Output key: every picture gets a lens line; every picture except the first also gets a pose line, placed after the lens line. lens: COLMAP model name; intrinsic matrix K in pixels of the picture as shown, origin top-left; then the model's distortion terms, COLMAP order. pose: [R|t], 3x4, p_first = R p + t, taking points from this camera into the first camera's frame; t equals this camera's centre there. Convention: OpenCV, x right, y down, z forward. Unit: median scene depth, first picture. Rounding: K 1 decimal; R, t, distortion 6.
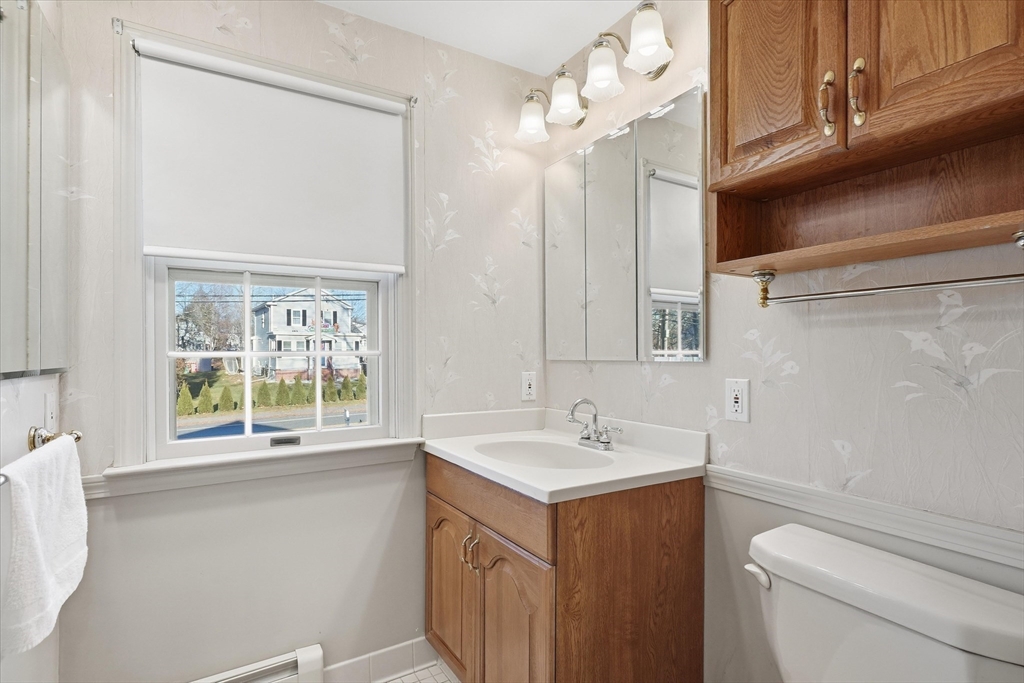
lens RADIAL K [[510.0, 0, 511.2], [0, 510.0, 352.8], [0, 0, 1]] dist [-0.002951, -0.000340]
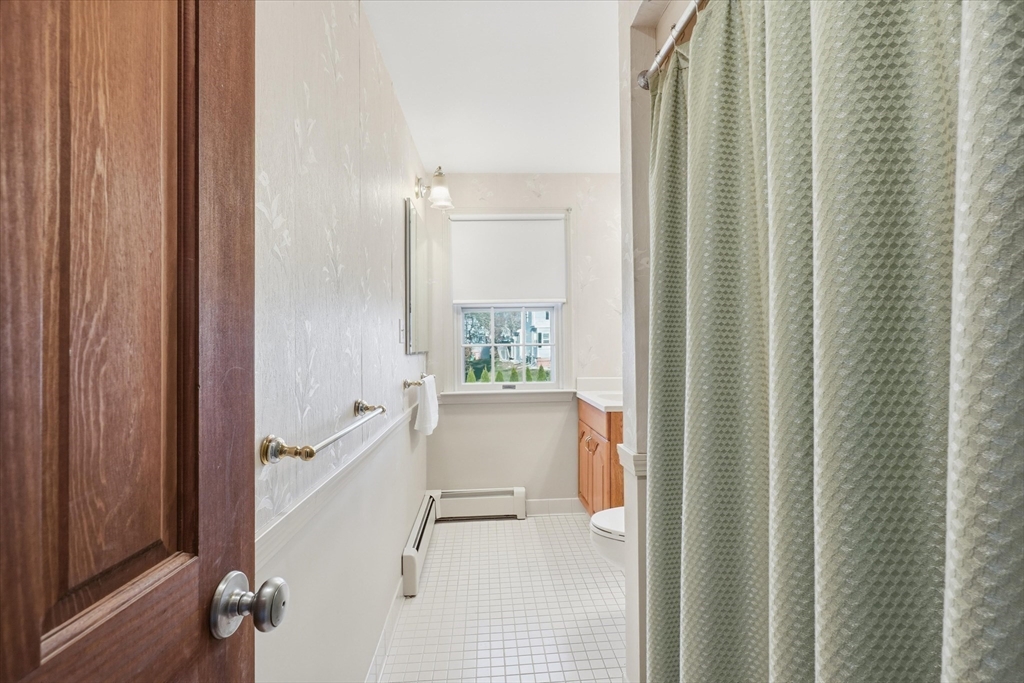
lens RADIAL K [[495.7, 0, 505.6], [0, 495.7, 341.7], [0, 0, 1]] dist [-0.002320, 0.000663]
pose [[0.877328, -0.006364, -0.479849, 0.471398], [0.005281, 0.999980, -0.003606, -0.003101], [0.479862, 0.000630, 0.877344, -0.712993]]
